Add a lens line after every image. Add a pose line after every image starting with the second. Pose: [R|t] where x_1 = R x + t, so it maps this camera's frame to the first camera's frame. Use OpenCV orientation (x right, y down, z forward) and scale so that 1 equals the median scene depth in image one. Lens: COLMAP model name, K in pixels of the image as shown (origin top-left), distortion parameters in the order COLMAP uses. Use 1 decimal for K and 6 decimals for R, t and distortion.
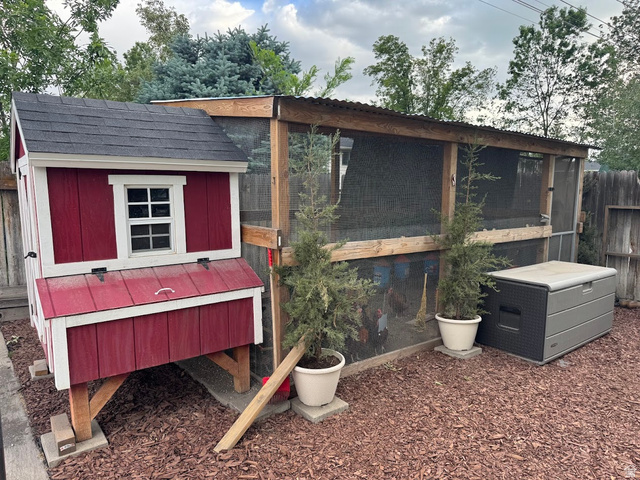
lens RADIAL K [[441.4, 0, 320.0], [0, 441.4, 240.0], [0, 0, 1]] dist [0.021138, -0.003359]
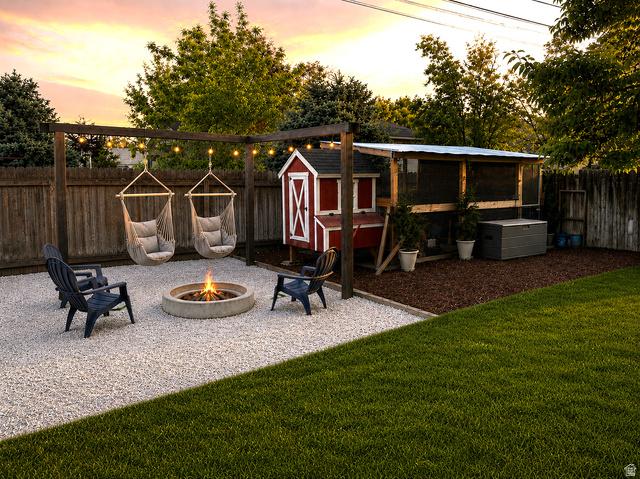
lens RADIAL K [[441.4, 0, 320.0], [0, 441.4, 239.5], [0, 0, 1]] dist [0.021138, -0.003359]
pose [[0.997544, 0.019876, -0.067162, -0.319594], [-0.015765, 0.998001, 0.061194, 0.049224], [0.068244, -0.059984, 0.995864, -1.501039]]
